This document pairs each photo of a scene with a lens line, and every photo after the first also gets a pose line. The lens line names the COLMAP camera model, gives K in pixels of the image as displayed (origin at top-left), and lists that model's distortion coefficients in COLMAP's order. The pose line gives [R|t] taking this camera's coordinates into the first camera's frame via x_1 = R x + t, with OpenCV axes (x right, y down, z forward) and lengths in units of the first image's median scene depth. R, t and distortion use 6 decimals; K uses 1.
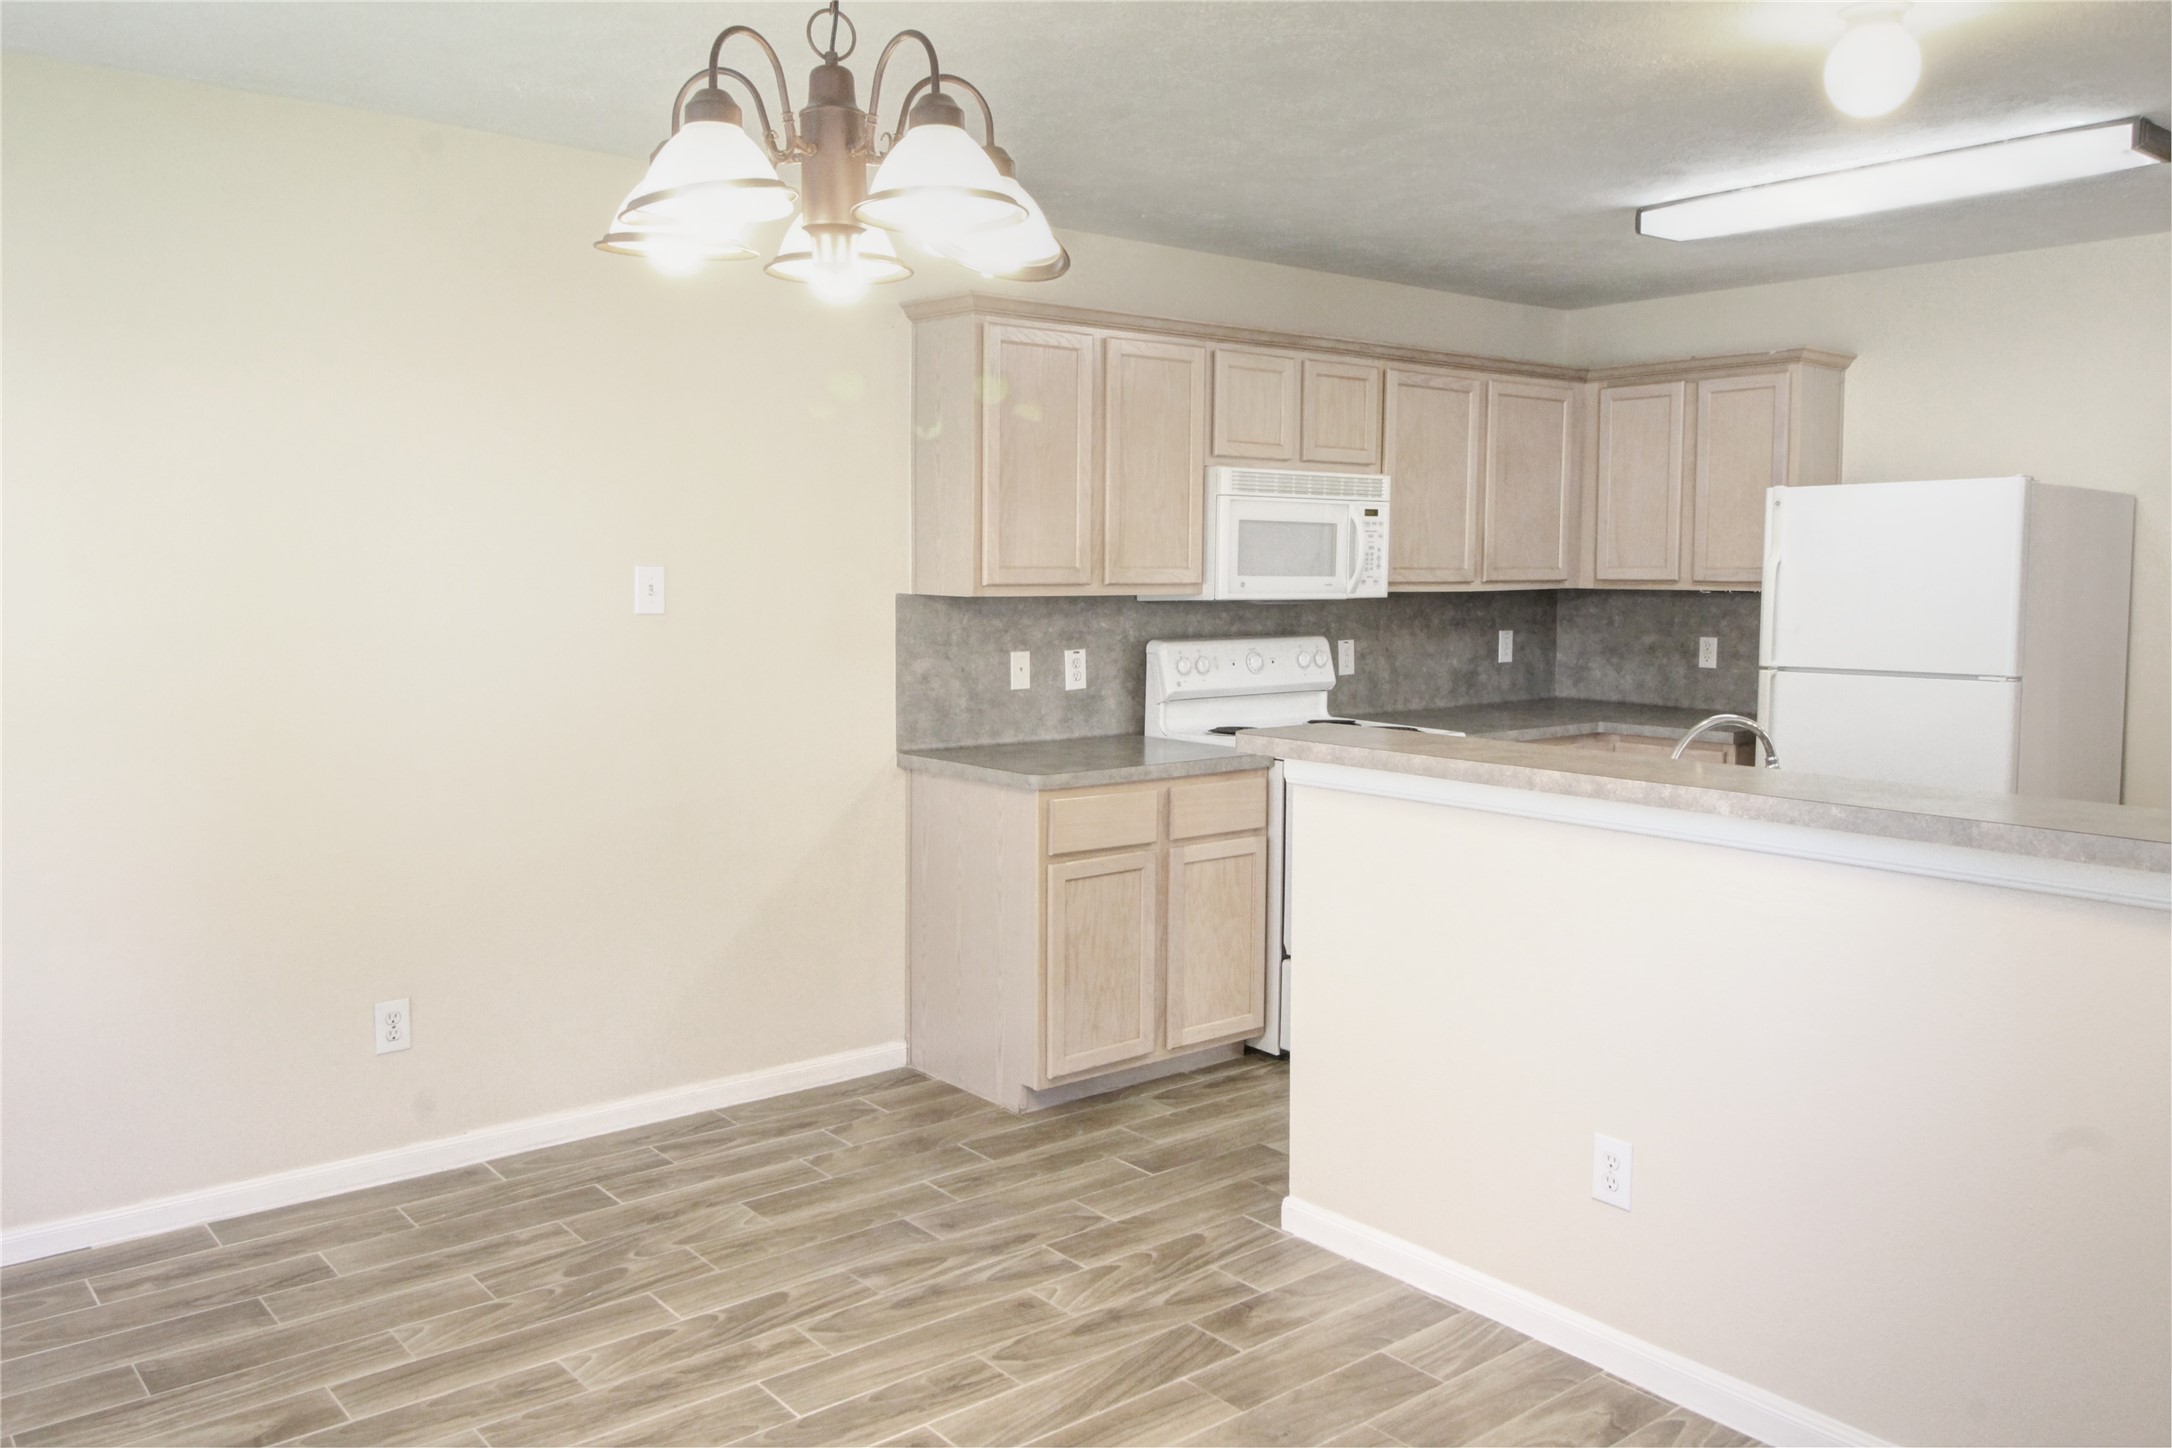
lens RADIAL K [[1667.7, 0, 1083.8], [0, 1667.7, 681.6], [0, 0, 1]] dist [0.016099, -0.008076]
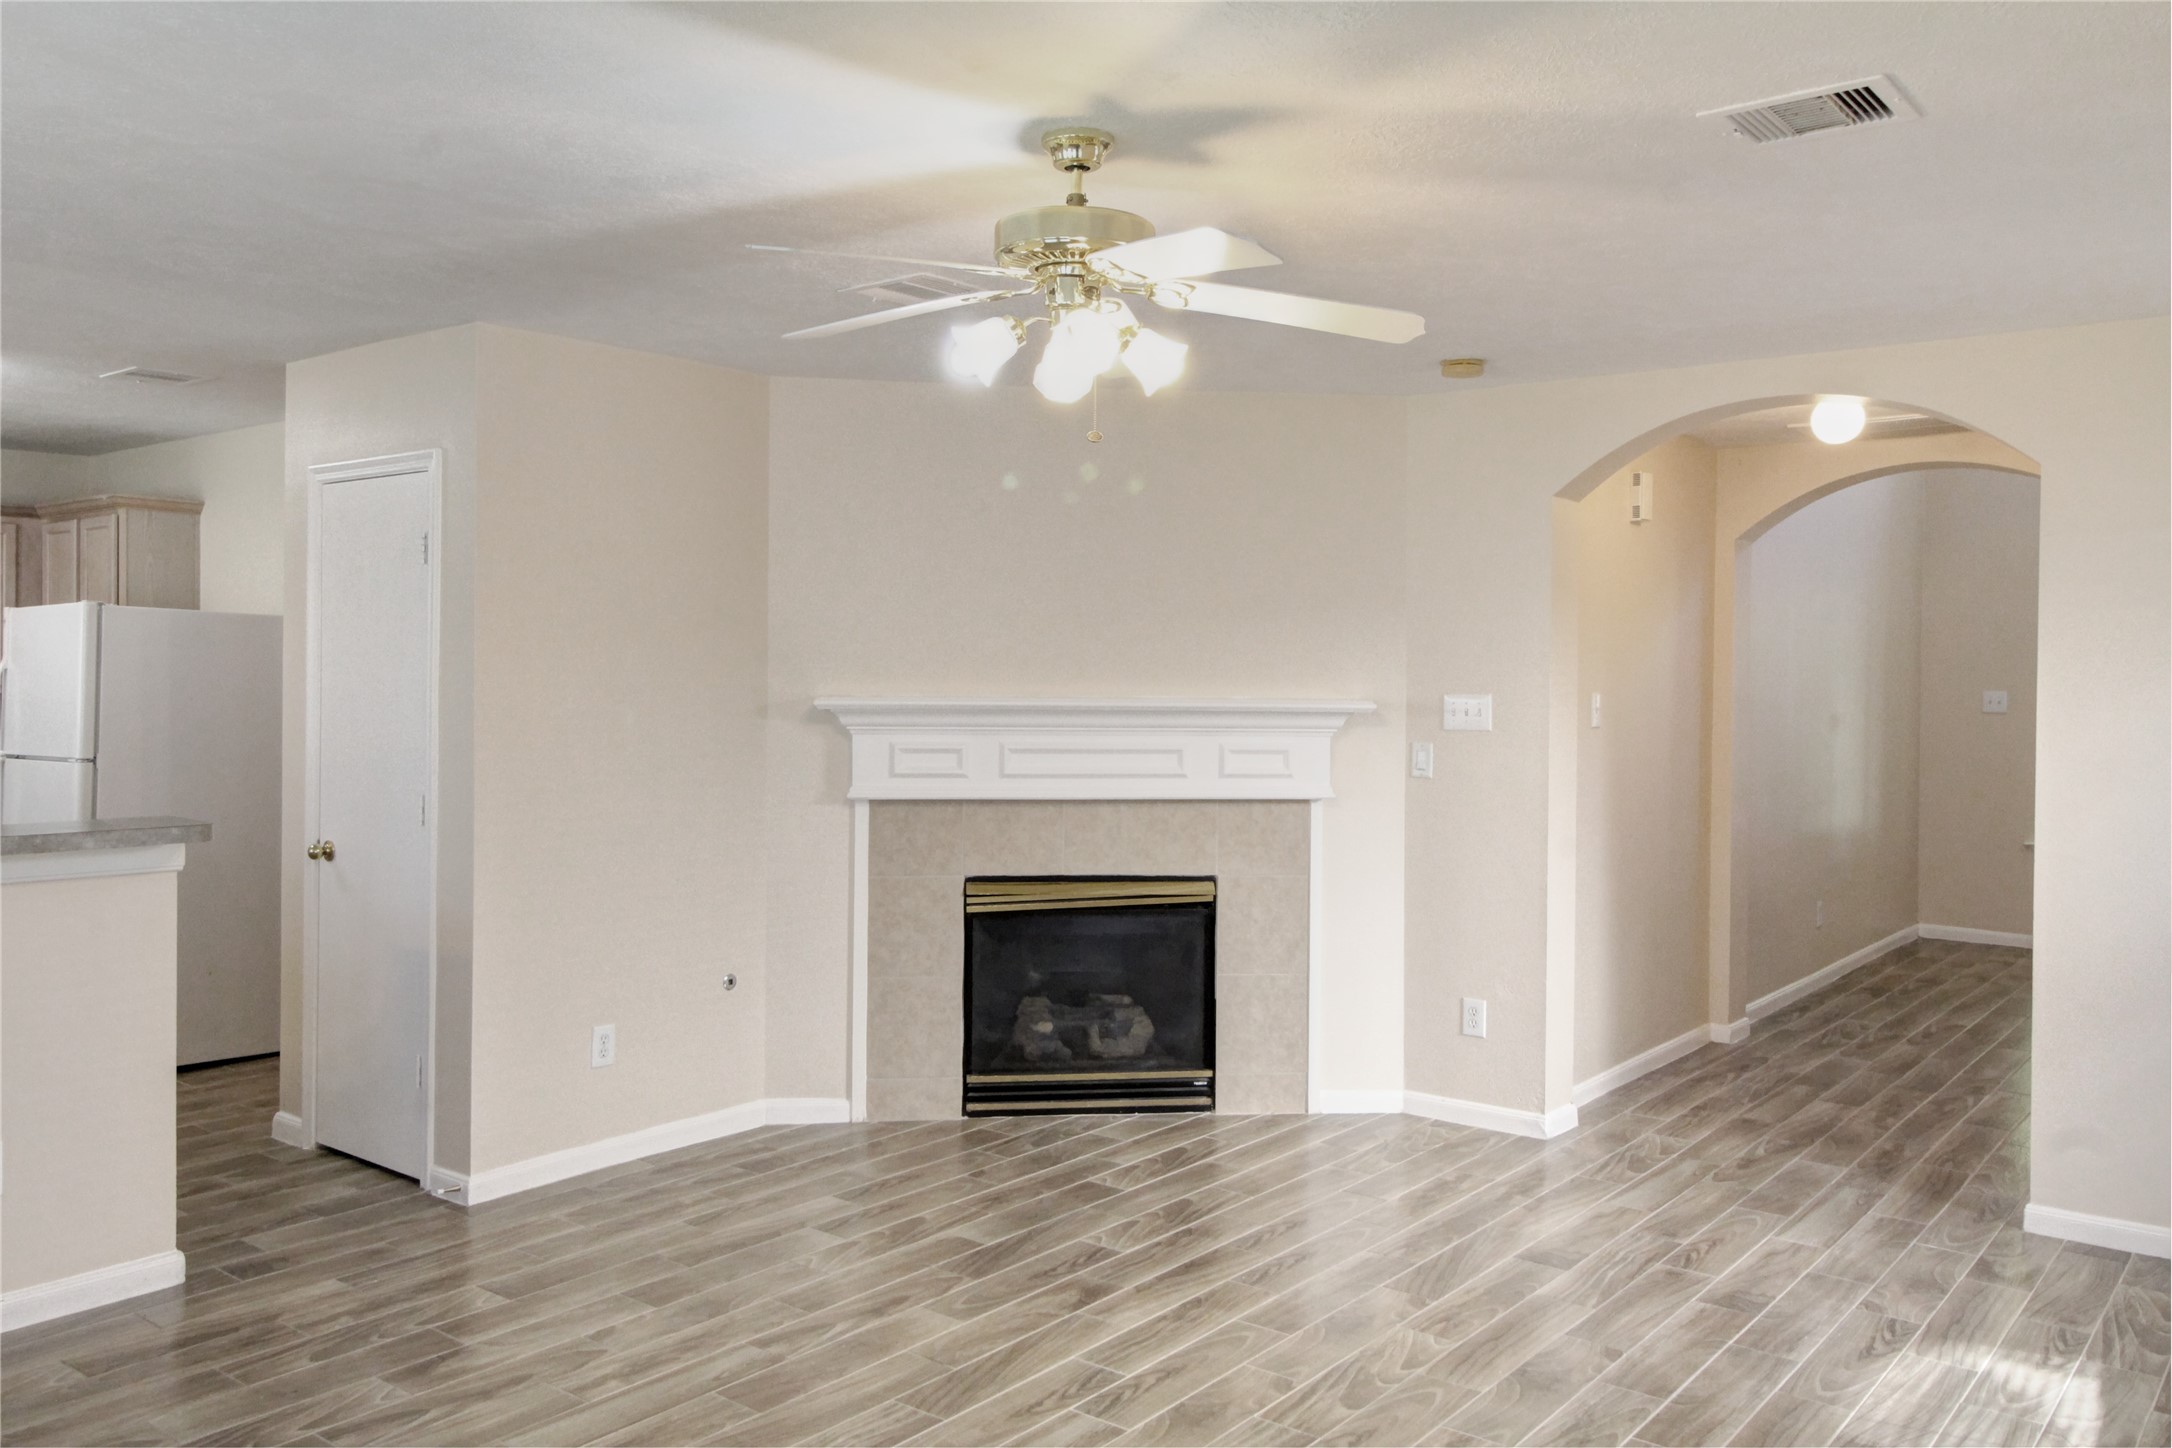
lens RADIAL K [[1667.7, 0, 1083.8], [0, 1667.7, 681.6], [0, 0, 1]] dist [0.016099, -0.008076]
pose [[0.977176, 0.000260, 0.212431, 0.924357], [0.013919, 0.997772, -0.065245, 0.028166], [-0.211974, 0.066713, 0.974996, -0.362441]]
